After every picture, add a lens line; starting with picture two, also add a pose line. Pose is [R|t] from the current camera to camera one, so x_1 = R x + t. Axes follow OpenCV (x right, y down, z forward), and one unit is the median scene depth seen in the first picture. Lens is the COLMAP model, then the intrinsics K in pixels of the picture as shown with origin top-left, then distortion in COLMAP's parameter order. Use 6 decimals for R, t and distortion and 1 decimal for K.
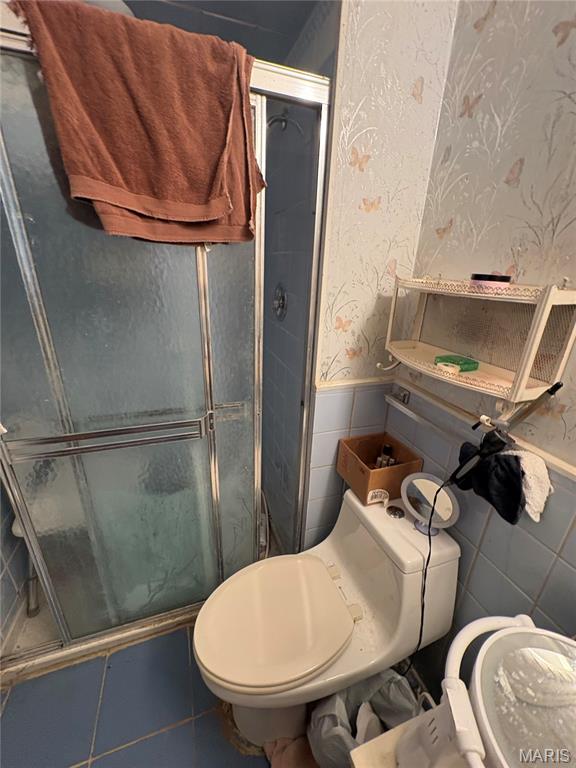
lens RADIAL K [[304.7, 0, 288.0], [0, 304.7, 383.7], [0, 0, 1]] dist [0.000248, 0.000056]
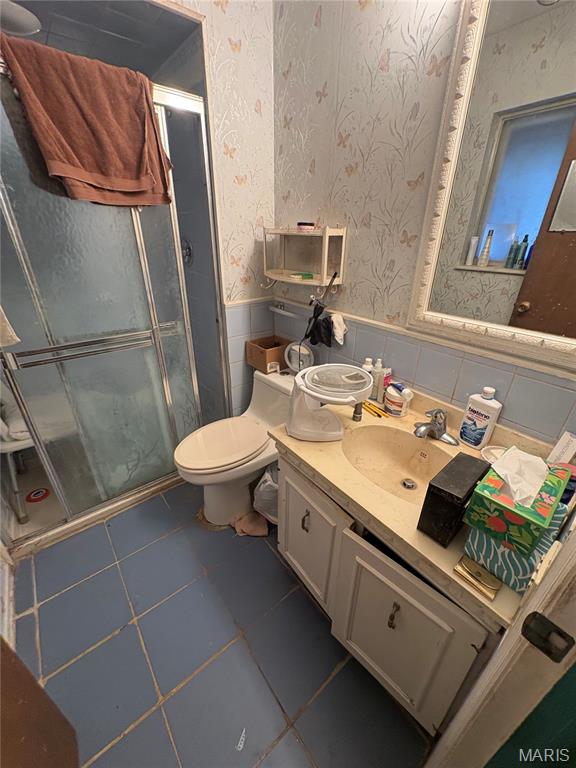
lens RADIAL K [[304.7, 0, 286.5], [0, 304.7, 383.1], [0, 0, 1]] dist [0.000248, 0.000056]
pose [[0.942455, -0.168505, 0.288762, -0.160661], [0.139012, 0.983003, 0.119921, 0.334900], [-0.304061, -0.072878, 0.949861, -0.745252]]
